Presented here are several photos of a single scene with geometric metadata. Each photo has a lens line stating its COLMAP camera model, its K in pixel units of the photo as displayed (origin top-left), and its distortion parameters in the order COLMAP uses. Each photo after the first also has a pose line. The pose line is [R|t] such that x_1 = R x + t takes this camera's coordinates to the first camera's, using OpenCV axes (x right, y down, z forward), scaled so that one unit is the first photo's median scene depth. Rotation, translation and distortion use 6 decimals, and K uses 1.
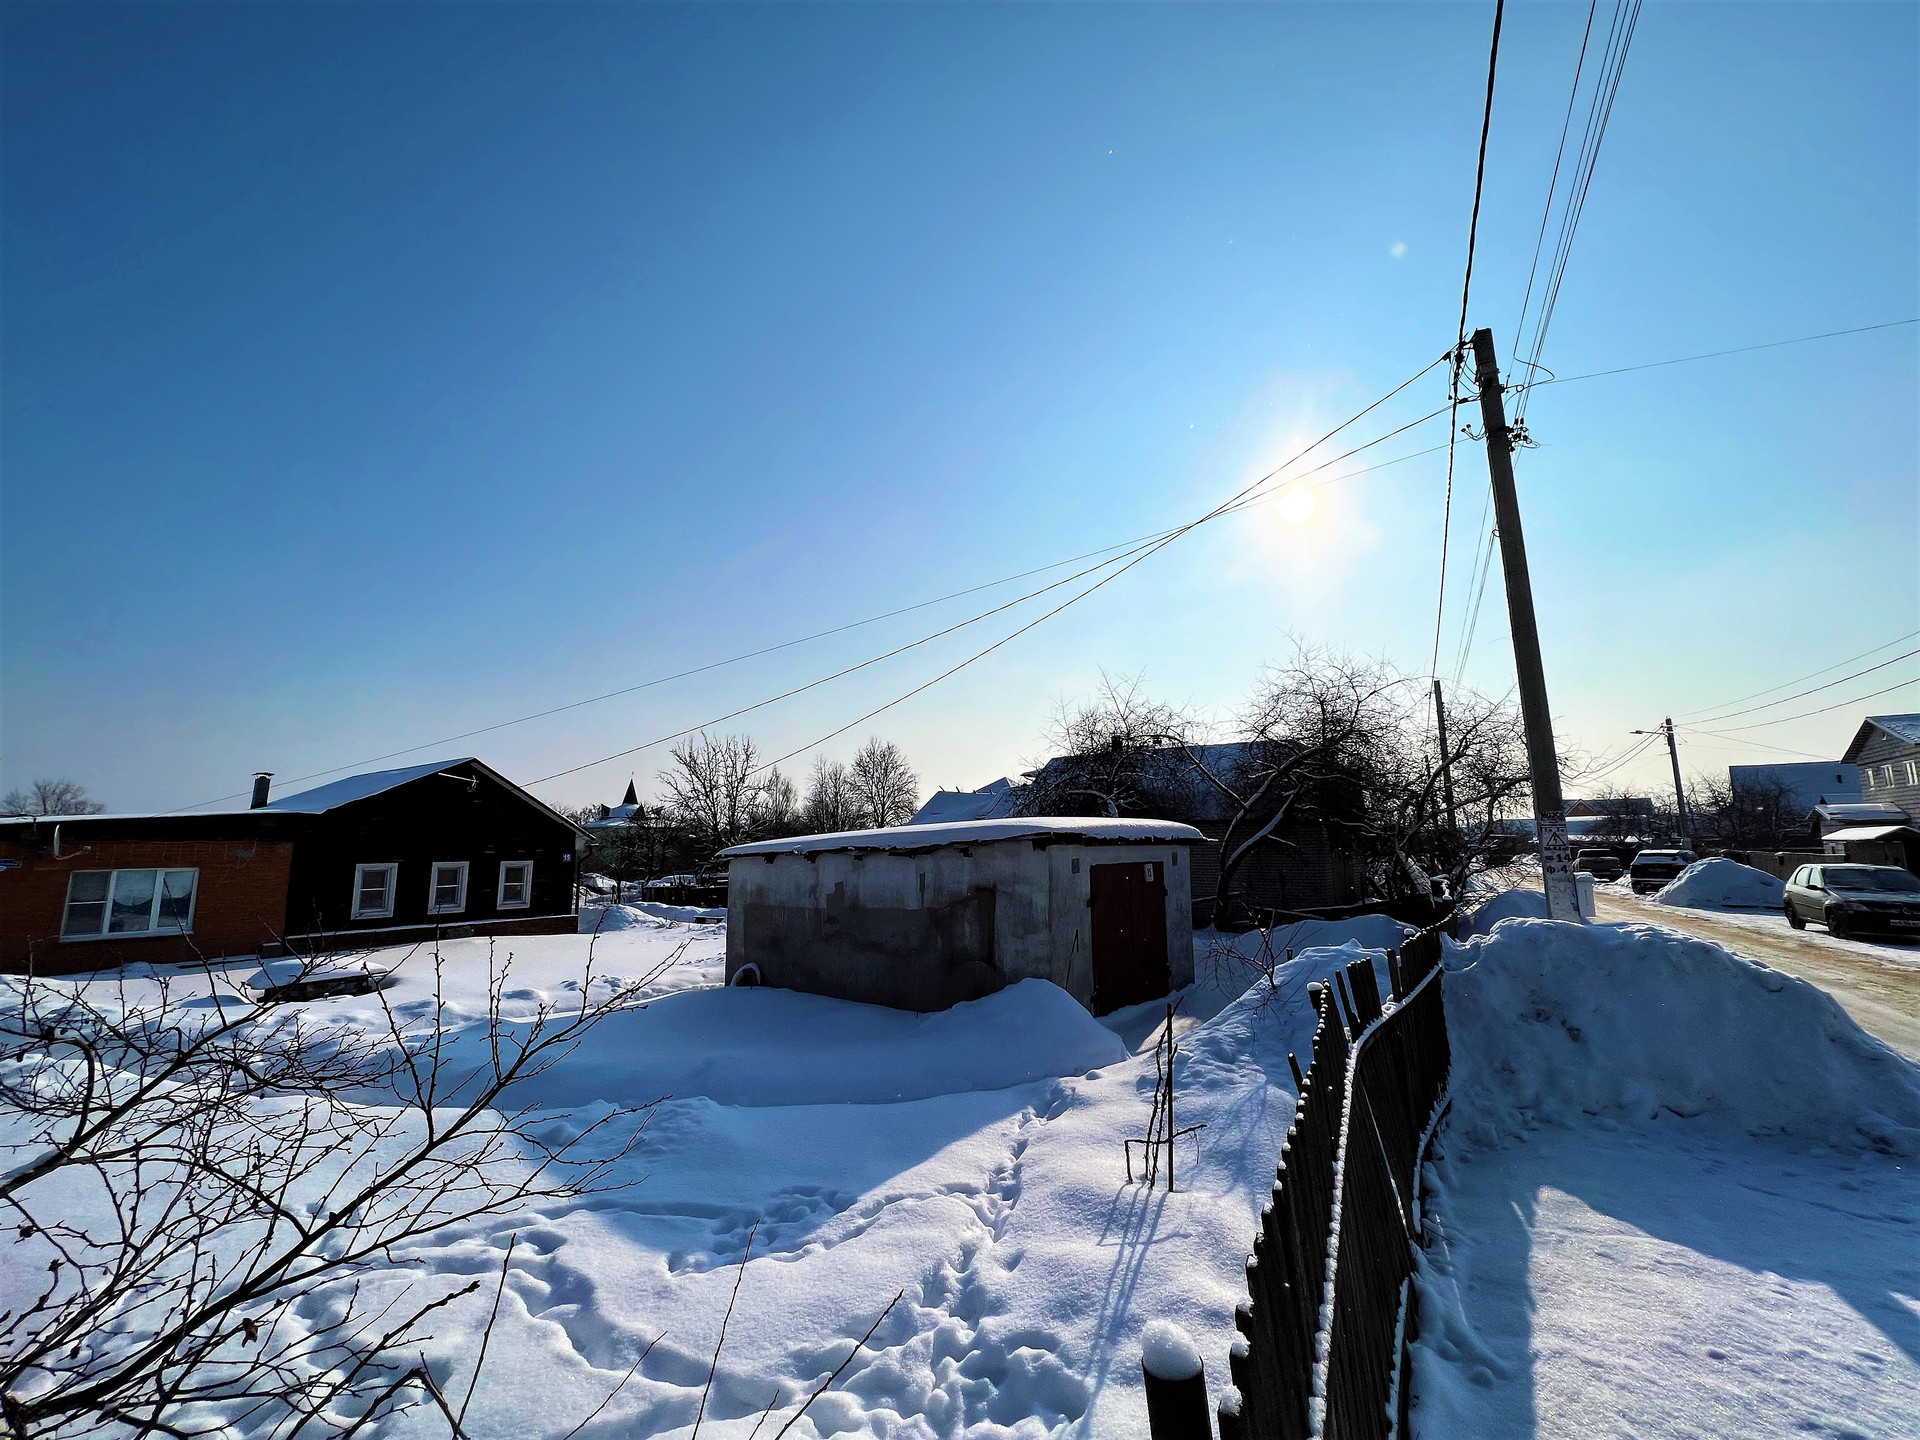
lens RADIAL K [[767.6, 0, 965.9], [0, 767.6, 723.4], [0, 0, 1]] dist [-0.001723, 0.000453]
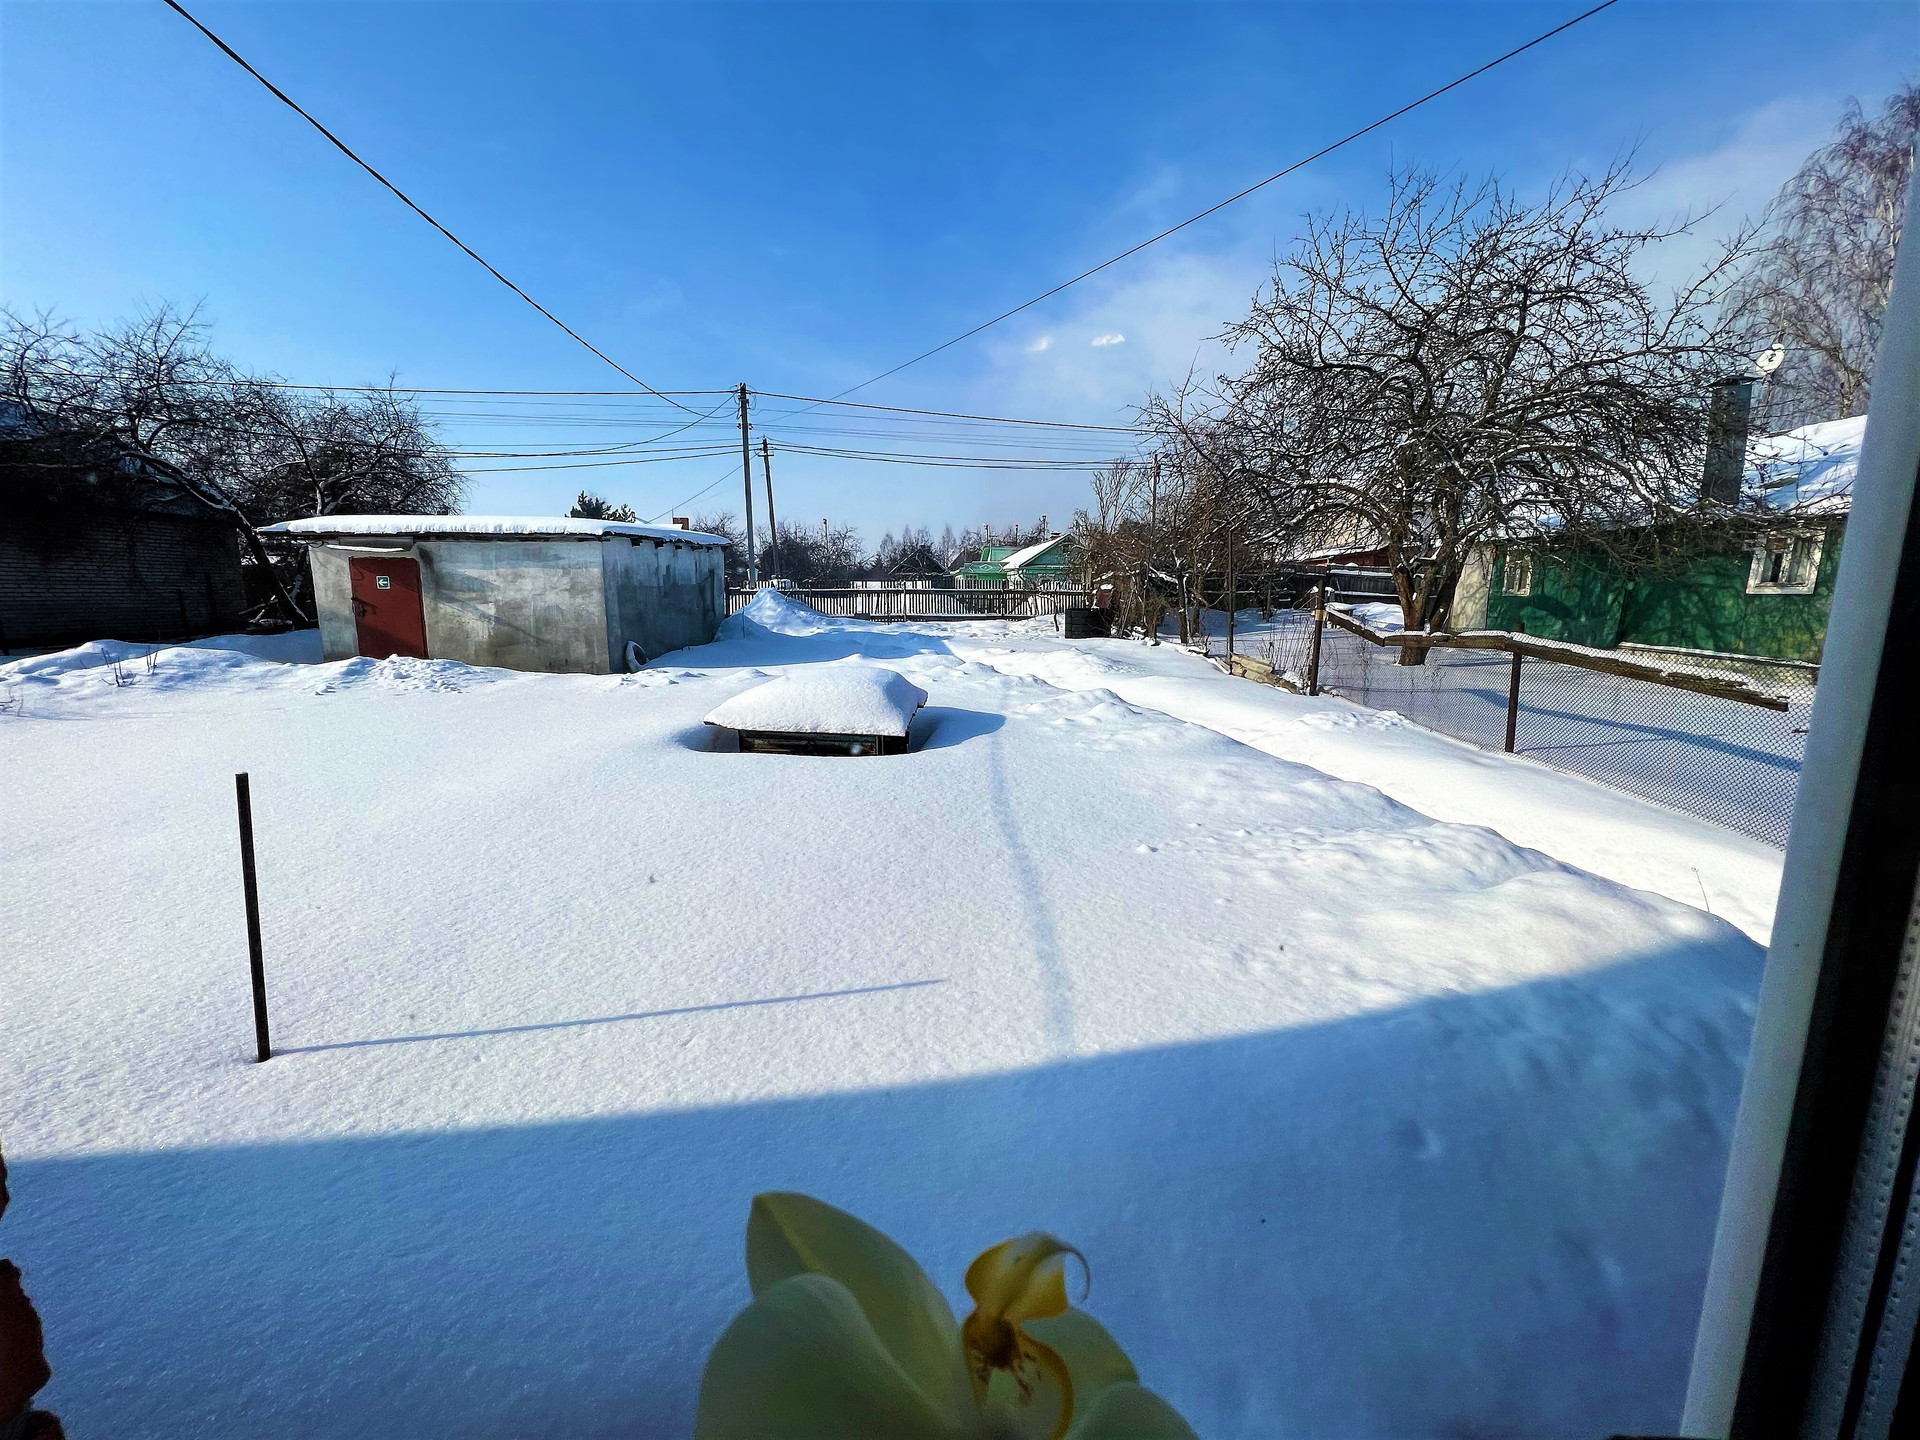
lens RADIAL K [[765.0, 0, 967.3], [0, 765.0, 716.7], [0, 0, 1]] dist [-0.001714, -0.001394]
pose [[-0.643254, -0.113919, 0.757131, -1.117198], [-0.119994, 0.991649, 0.047258, 0.253698], [-0.756192, -0.060453, -0.651552, 1.082945]]
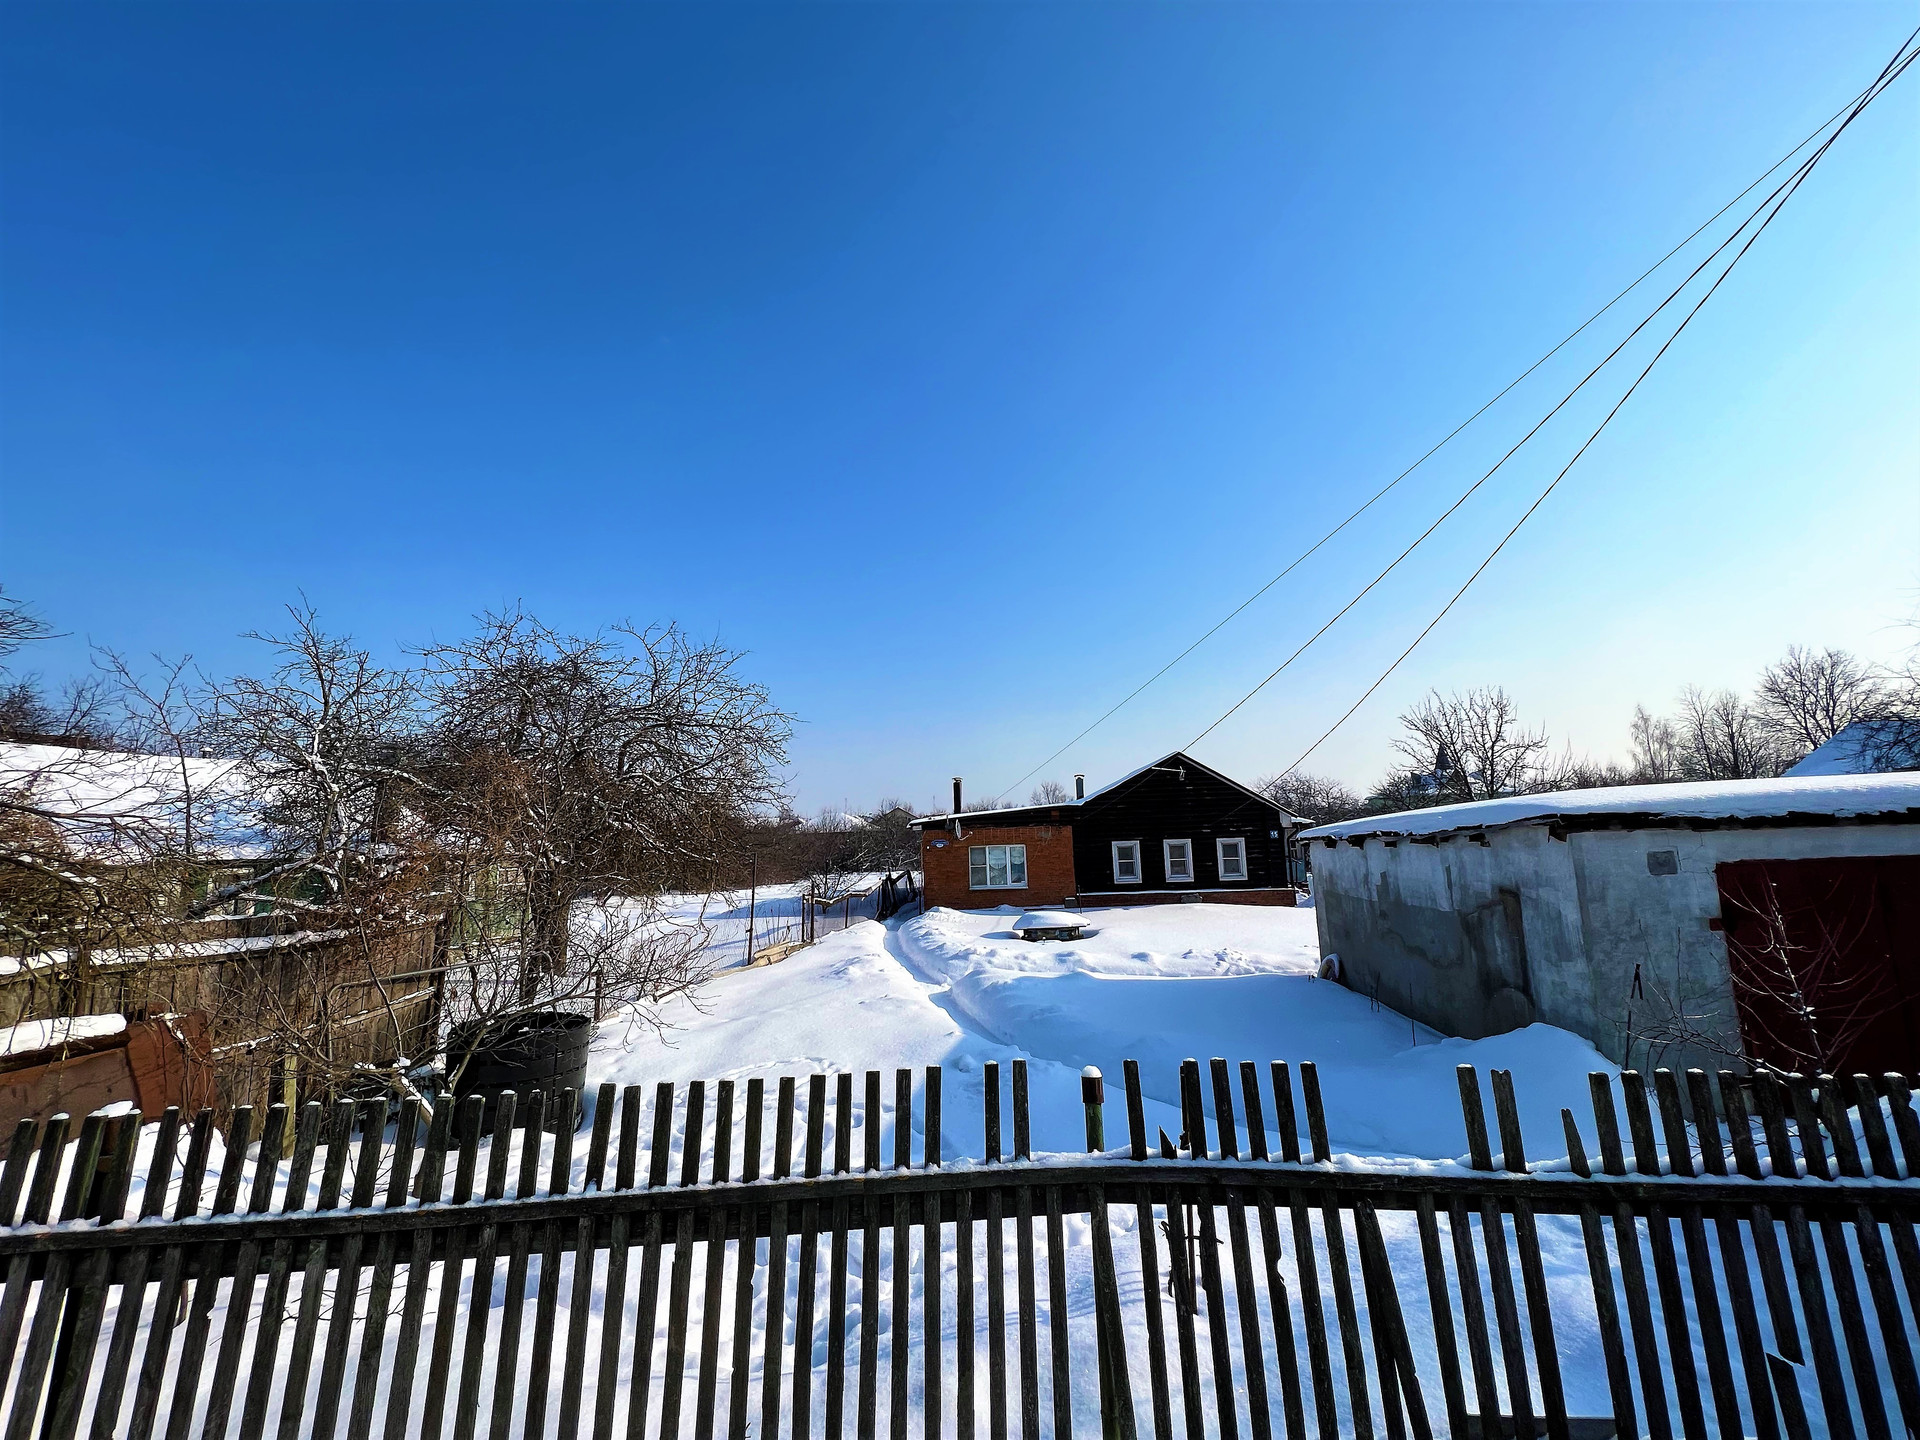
lens RADIAL K [[767.6, 0, 968.8], [0, 767.6, 727.4], [0, 0, 1]] dist [-0.001723, 0.000453]
pose [[0.534622, -0.121013, -0.836382, 0.242317], [0.158991, 0.986424, -0.041094, 0.007288], [0.830001, -0.111008, 0.546604, 0.126250]]
